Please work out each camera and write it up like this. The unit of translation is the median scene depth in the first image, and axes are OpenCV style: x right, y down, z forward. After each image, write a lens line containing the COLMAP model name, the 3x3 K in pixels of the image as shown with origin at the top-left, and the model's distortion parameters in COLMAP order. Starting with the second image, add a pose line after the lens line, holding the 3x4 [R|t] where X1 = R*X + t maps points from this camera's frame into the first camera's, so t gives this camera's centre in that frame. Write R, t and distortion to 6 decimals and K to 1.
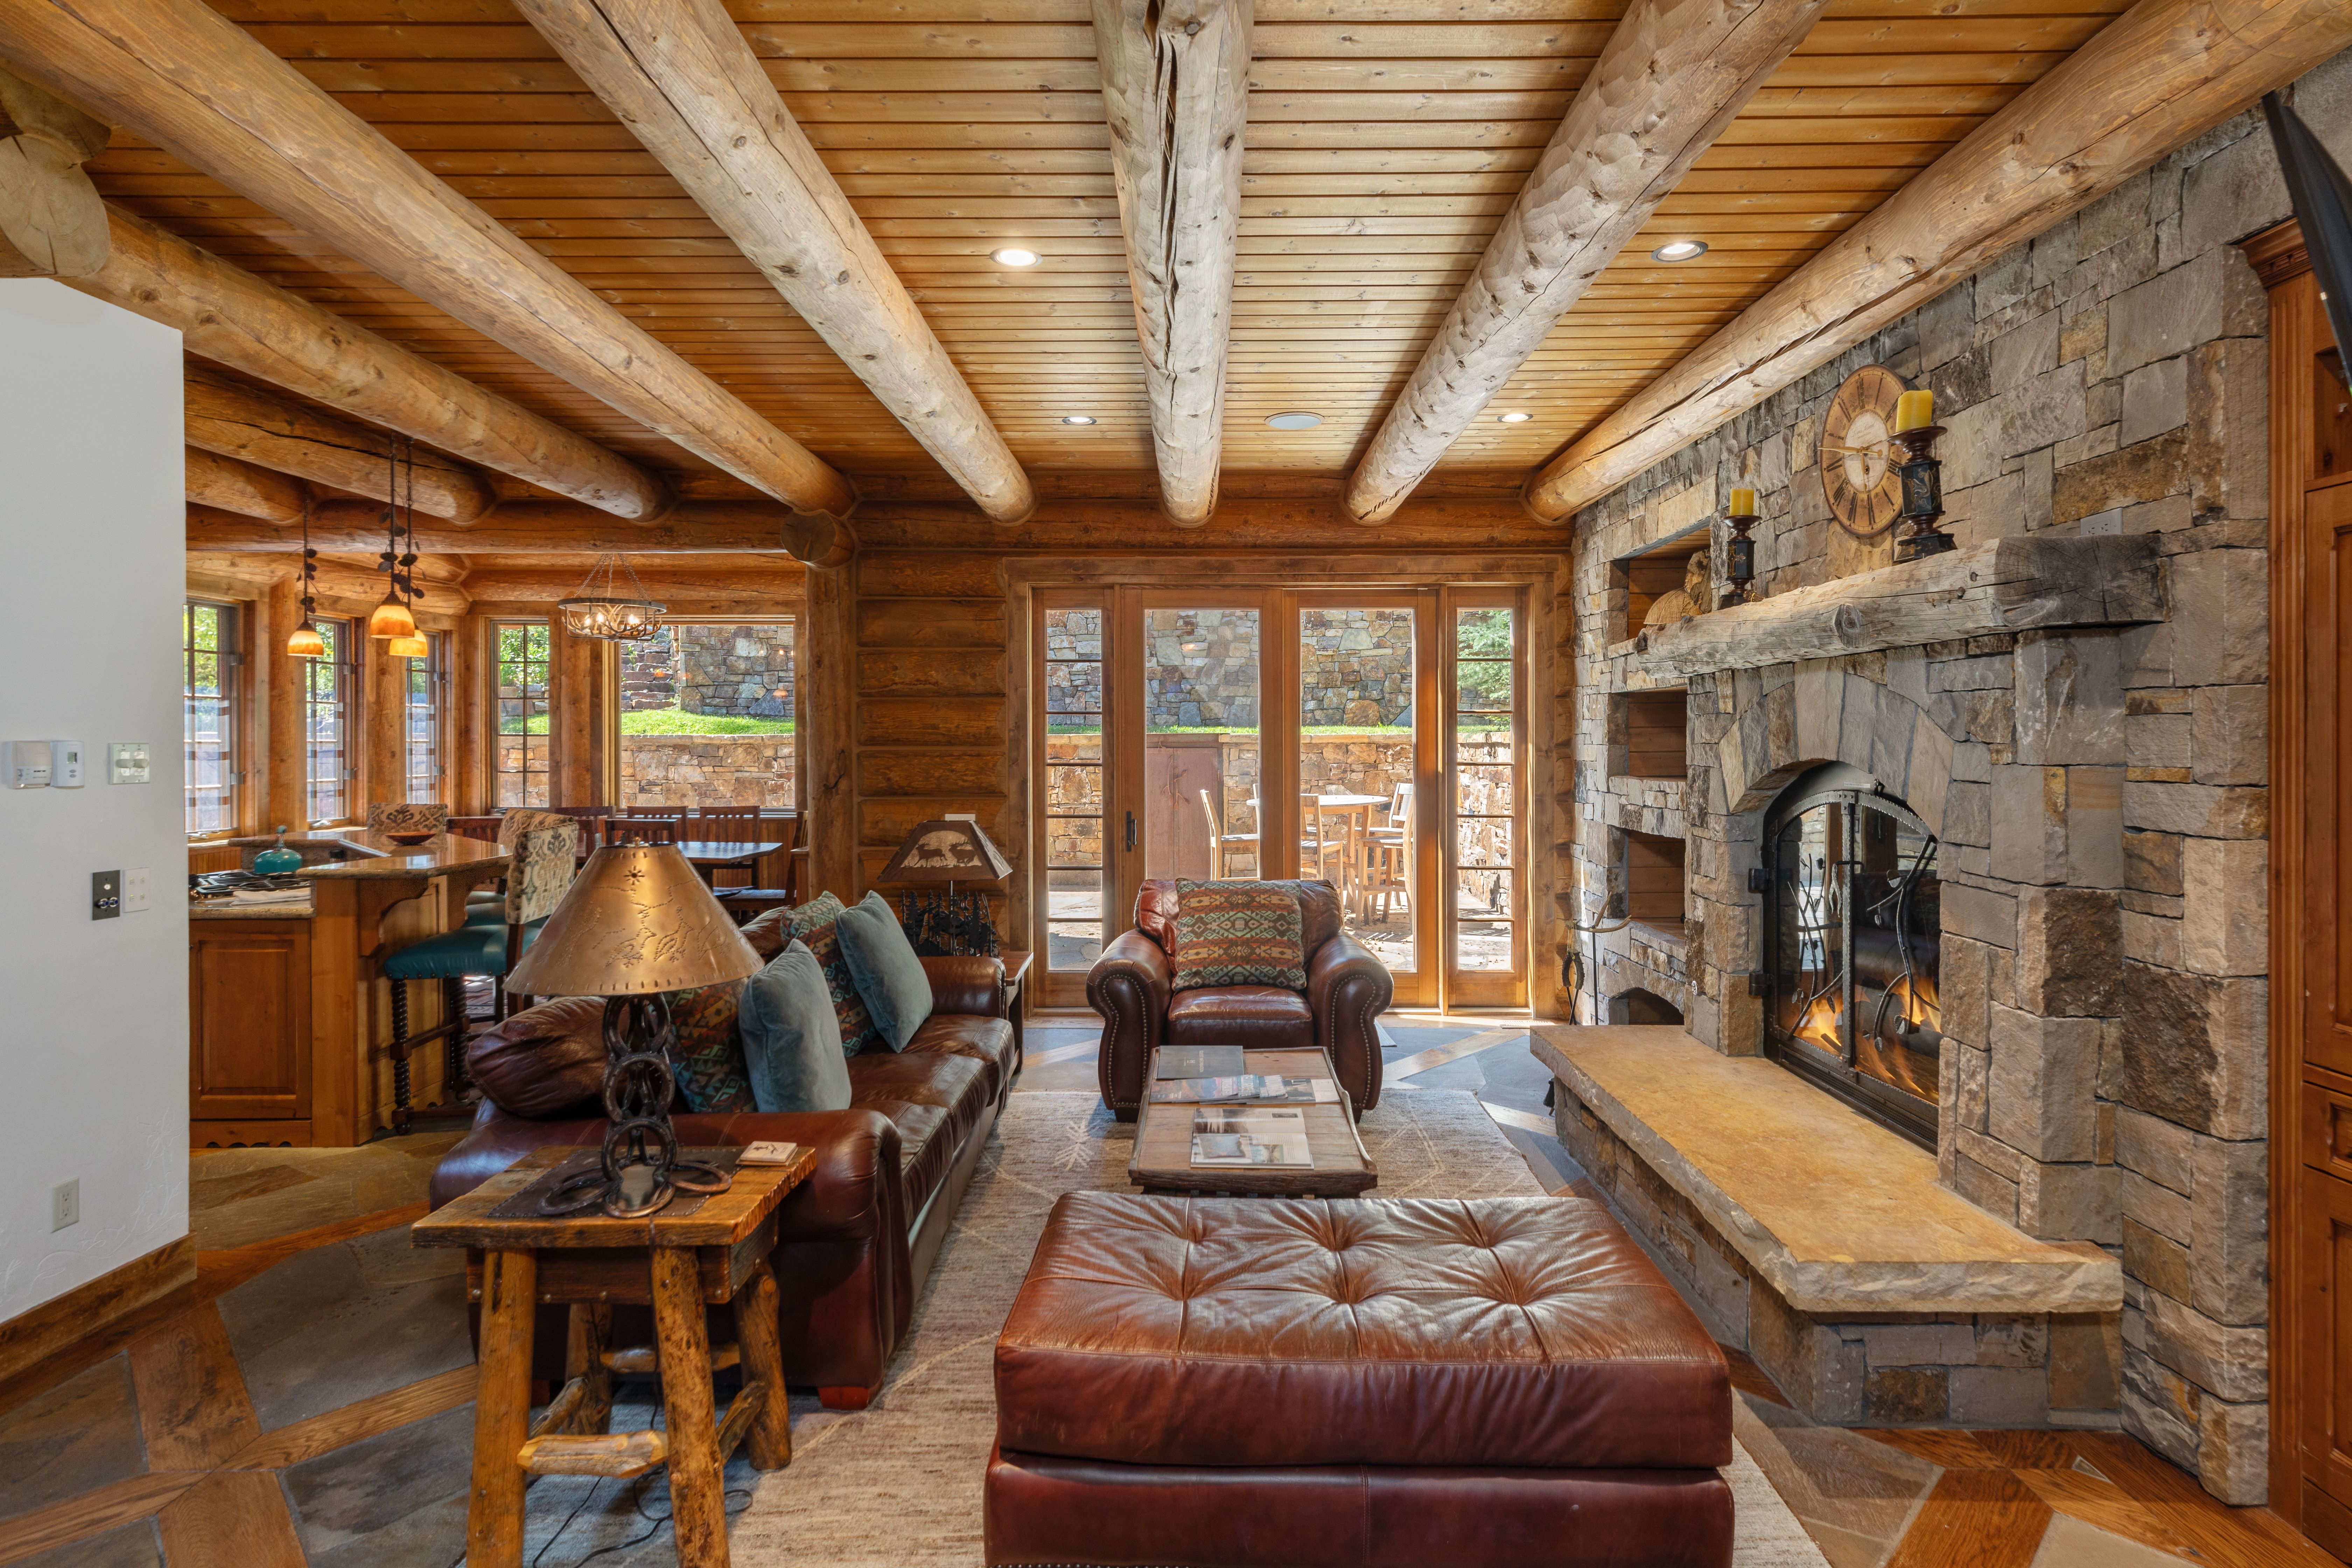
lens RADIAL K [[1185.1, 0, 1208.9], [0, 1185.1, 745.6], [0, 0, 1]] dist [-0.010471, -0.000167]
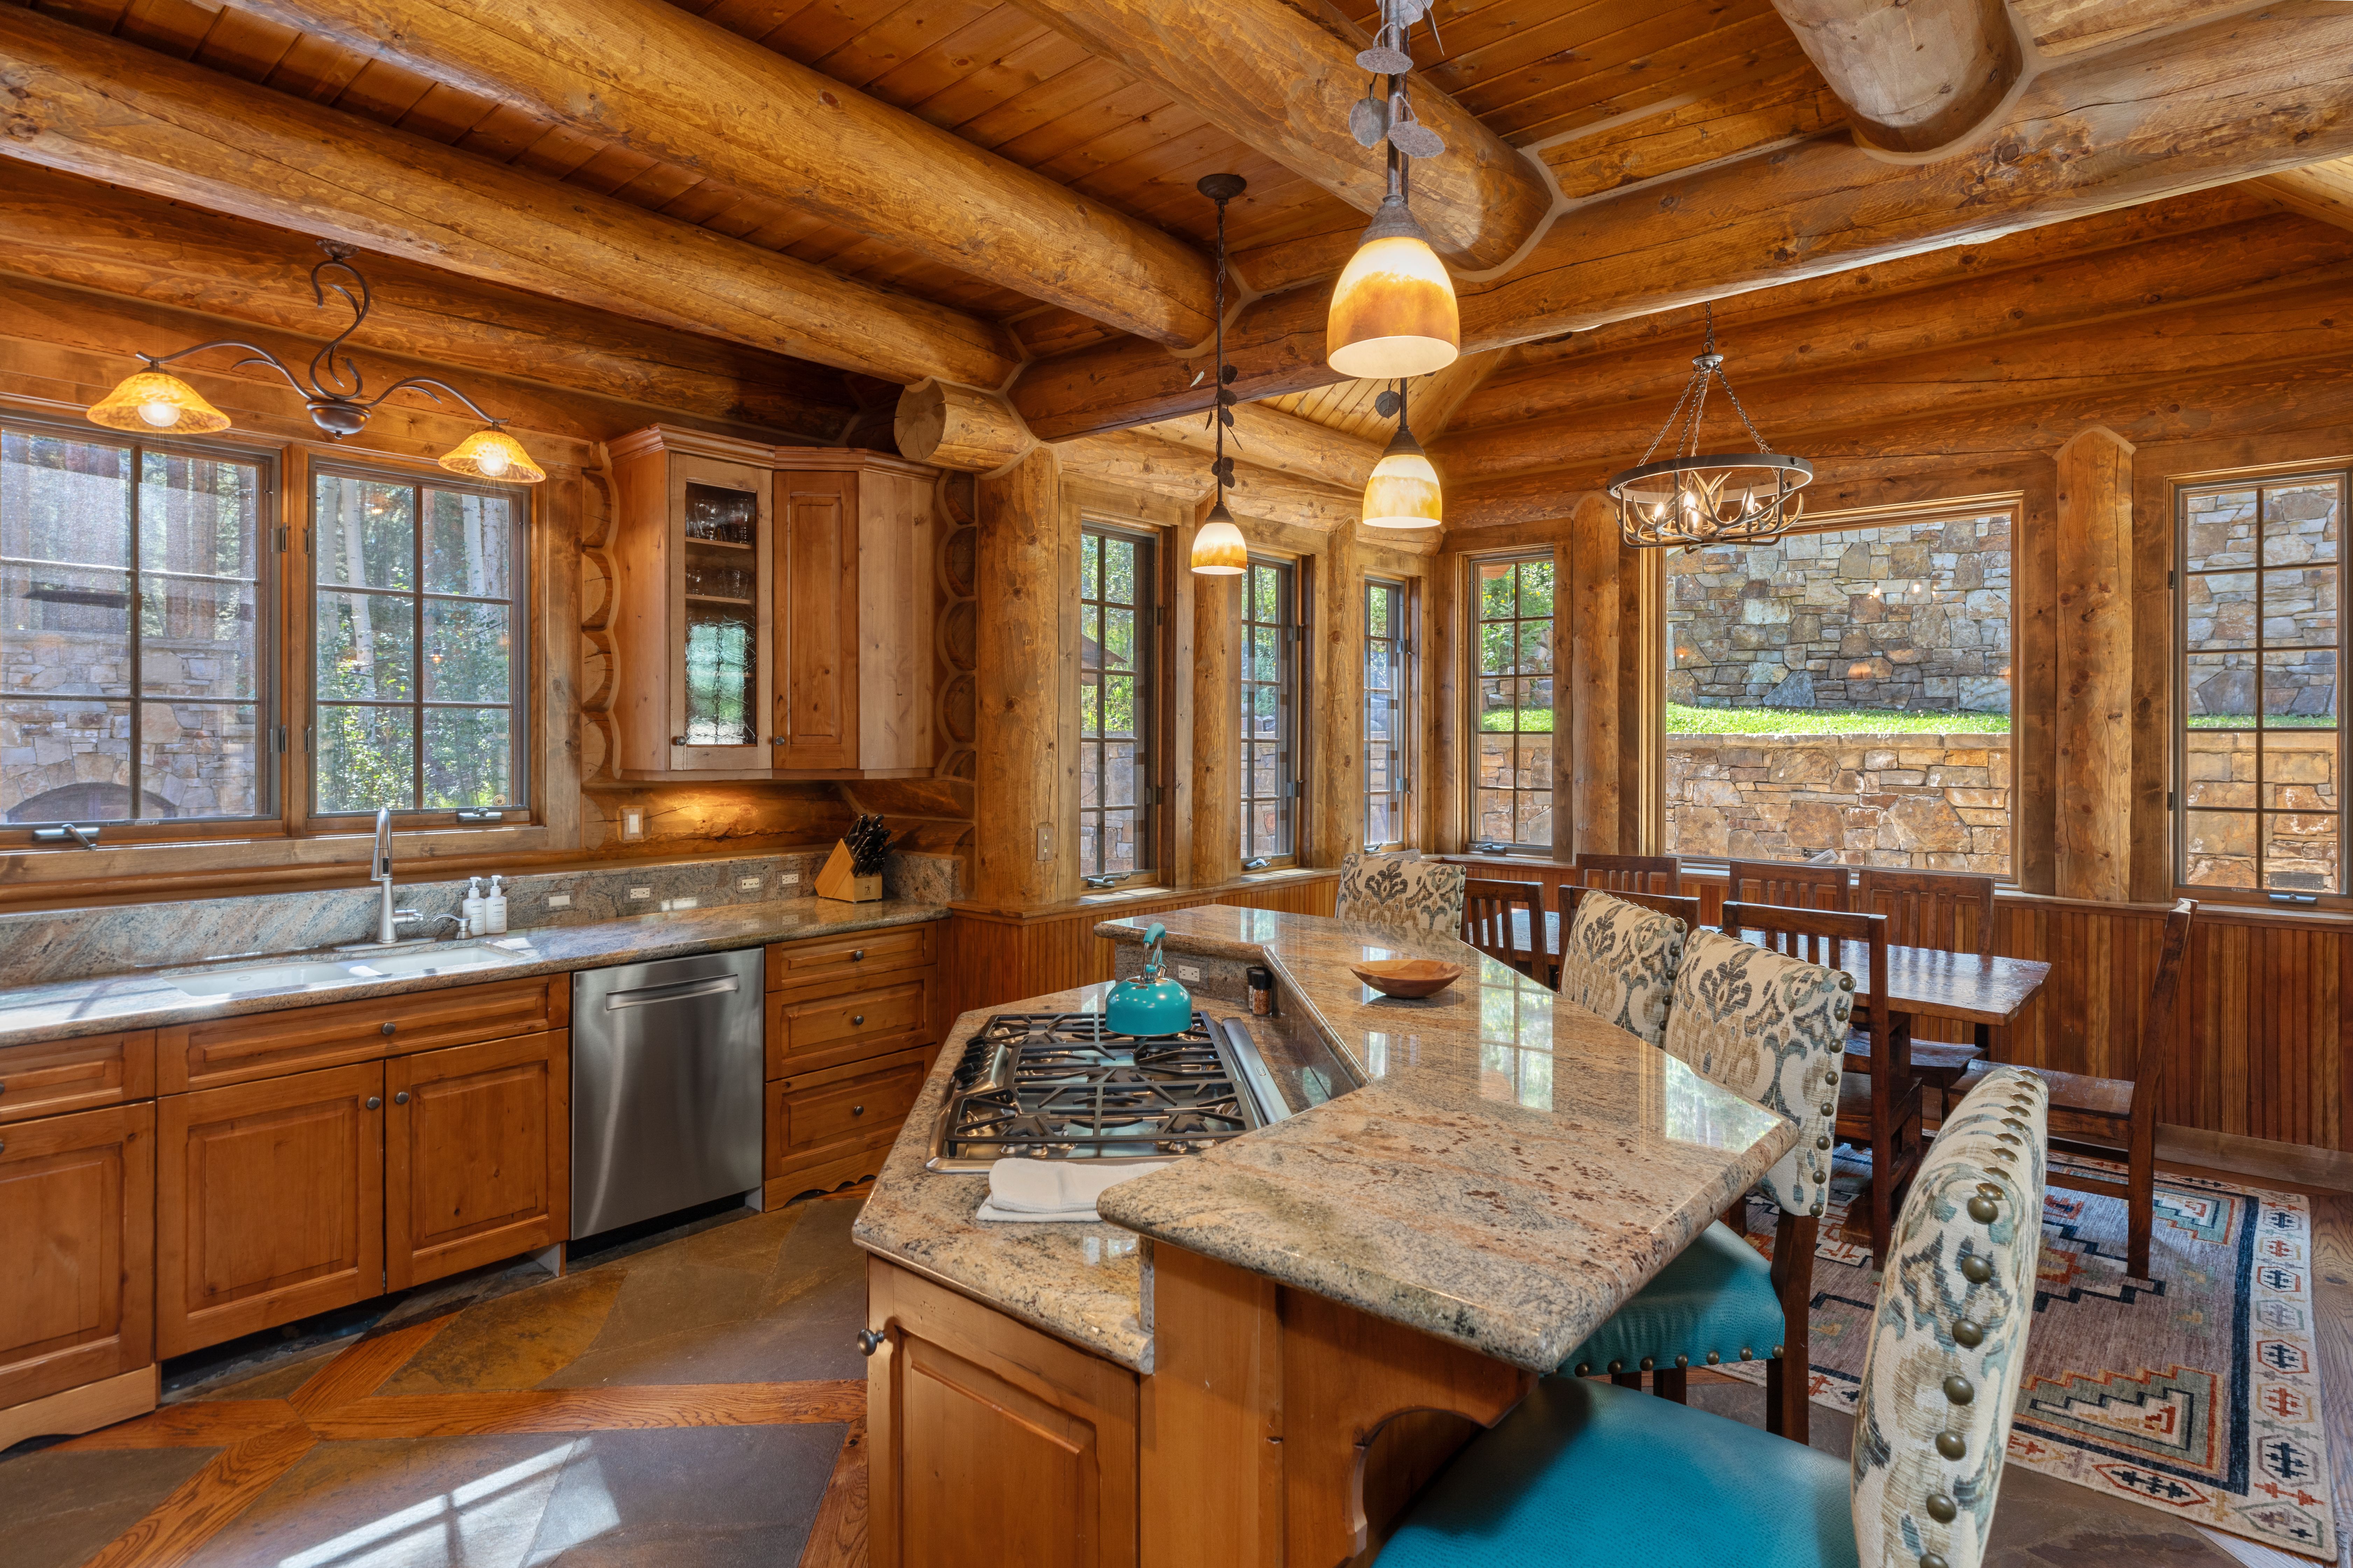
lens RADIAL K [[1239.8, 0, 1186.9], [0, 1239.8, 740.1], [0, 0, 1]] dist [0.000220, 0.000628]
pose [[0.749725, 0.001312, -0.661748, -0.265734], [-0.006892, 0.999959, -0.005826, 0.000513], [0.661714, 0.008928, 0.749704, 0.371627]]
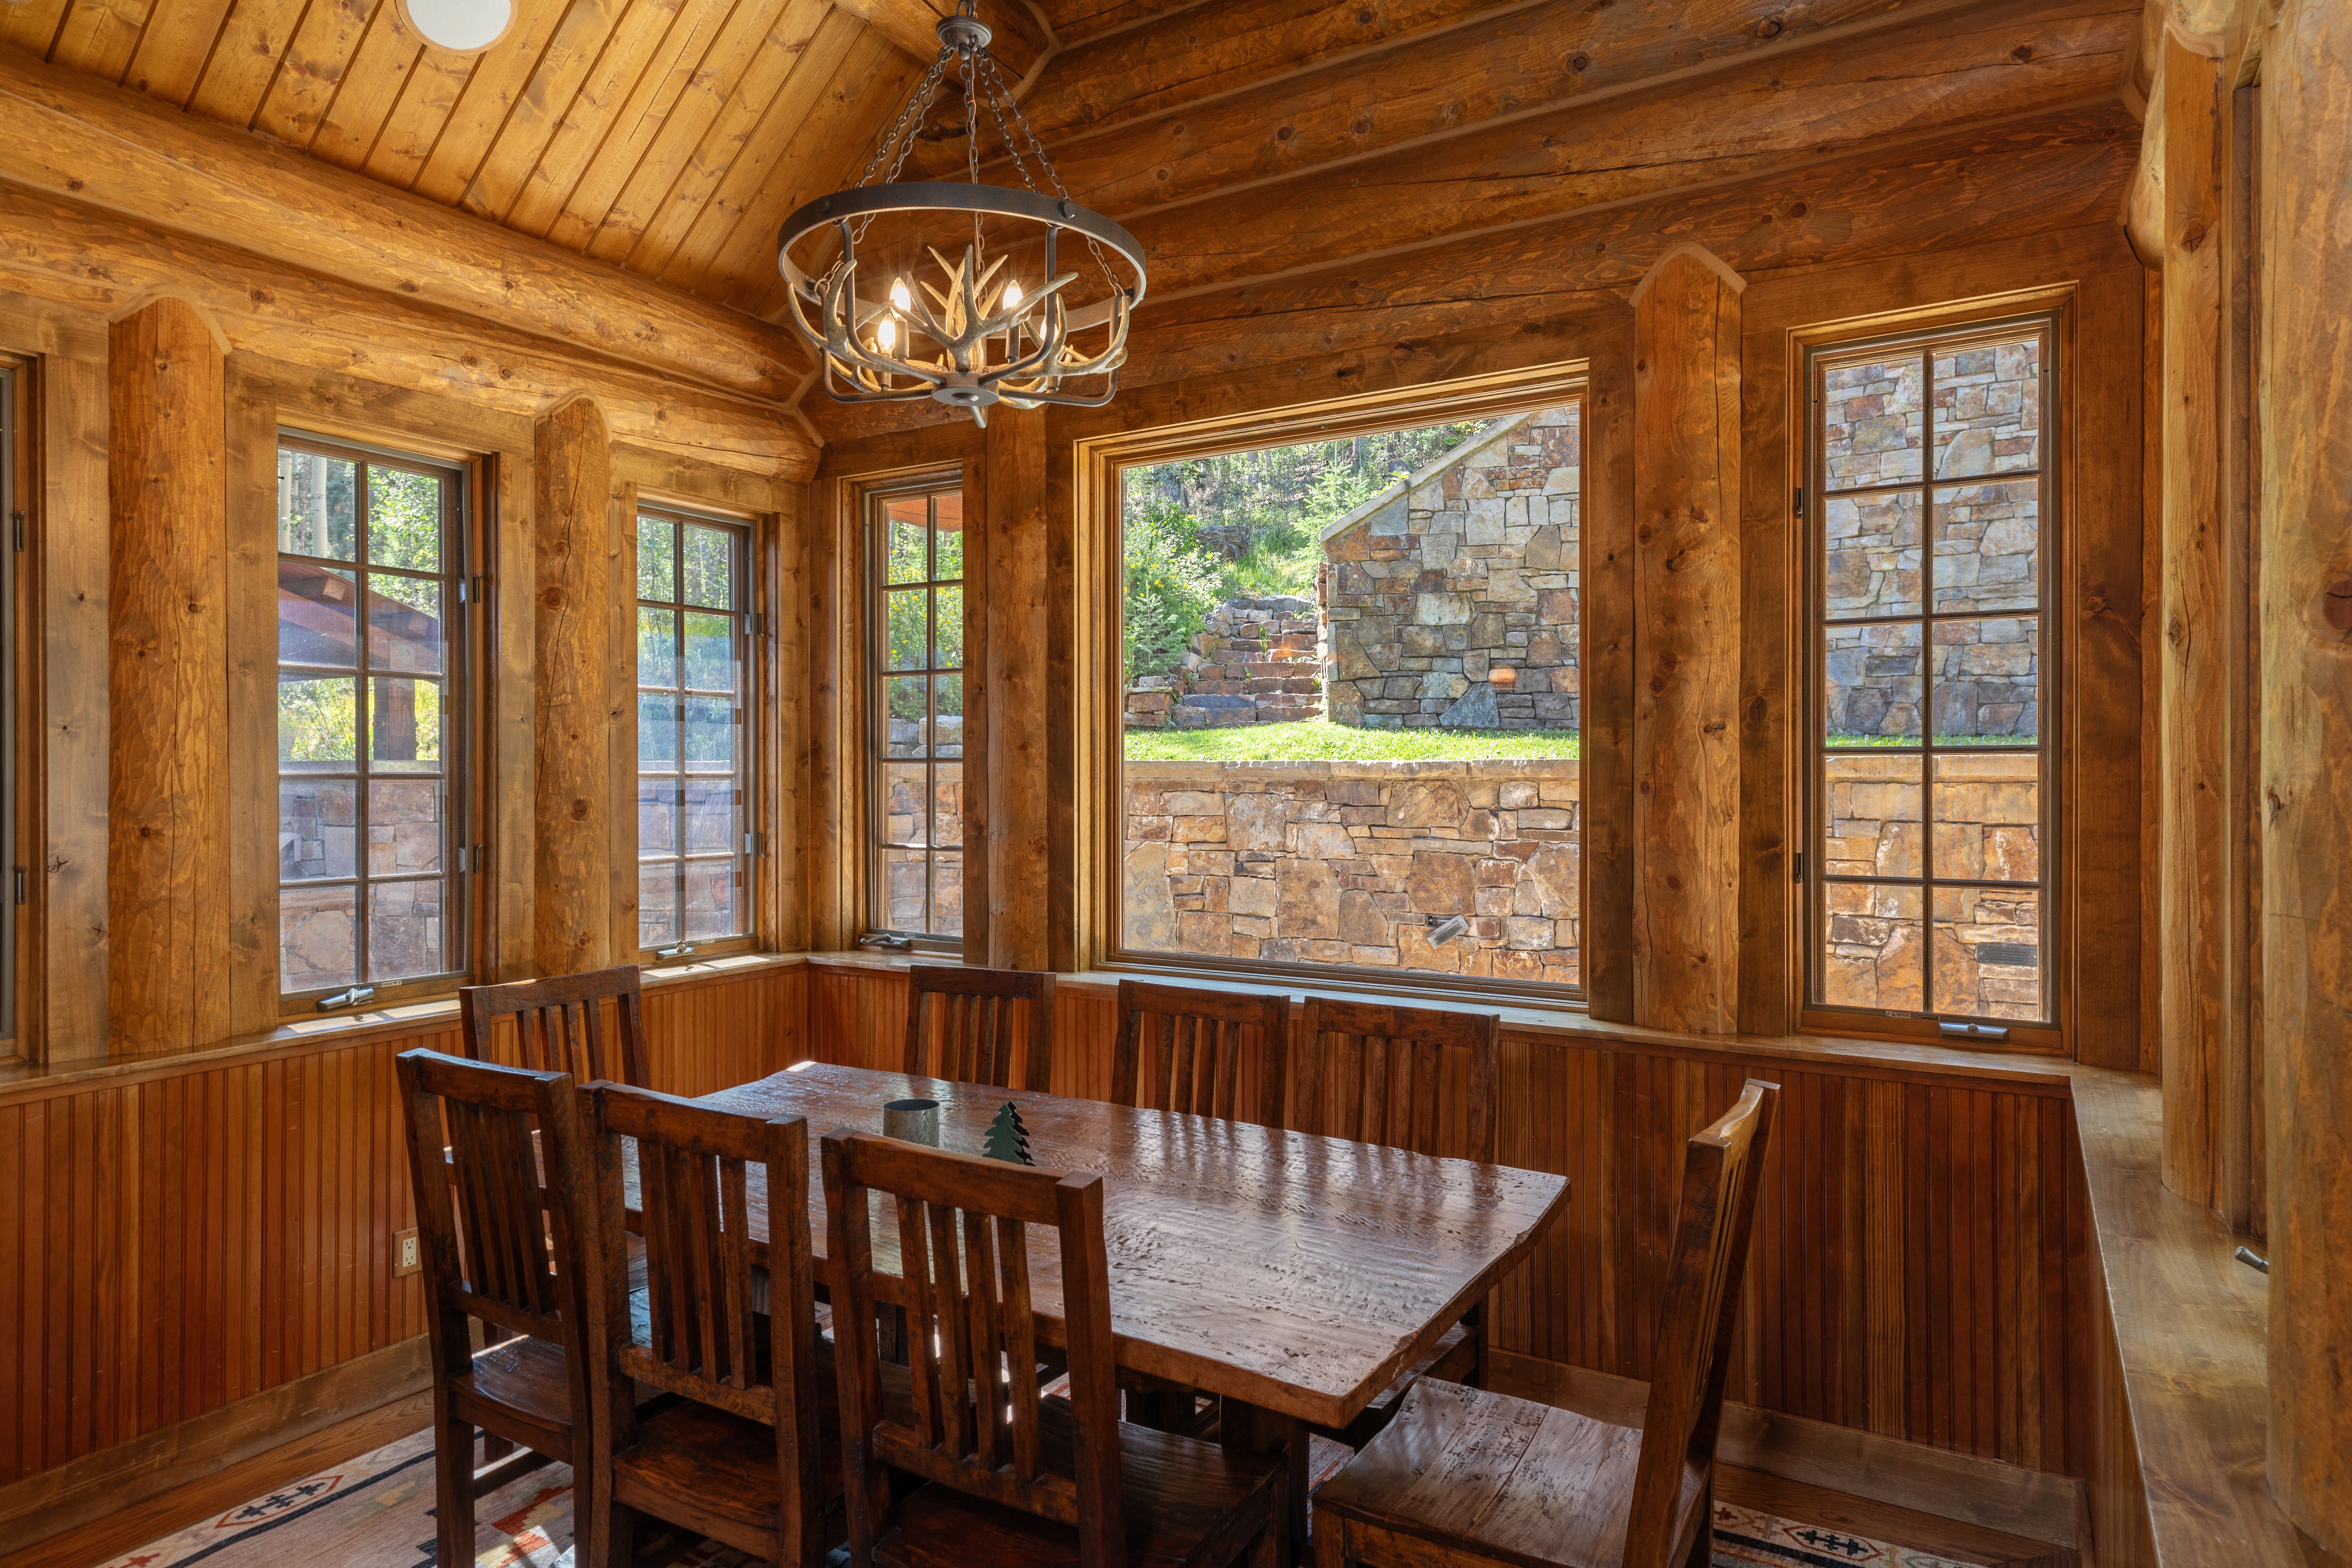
lens RADIAL K [[1358.5, 0, 1190.8], [0, 1358.5, 778.0], [0, 0, 1]] dist [0.017080, -0.000883]
pose [[0.852040, -0.000064, -0.523477, -0.251443], [-0.000450, 1.000000, -0.000854, -0.002160], [0.523477, 0.000963, 0.852039, 0.643971]]
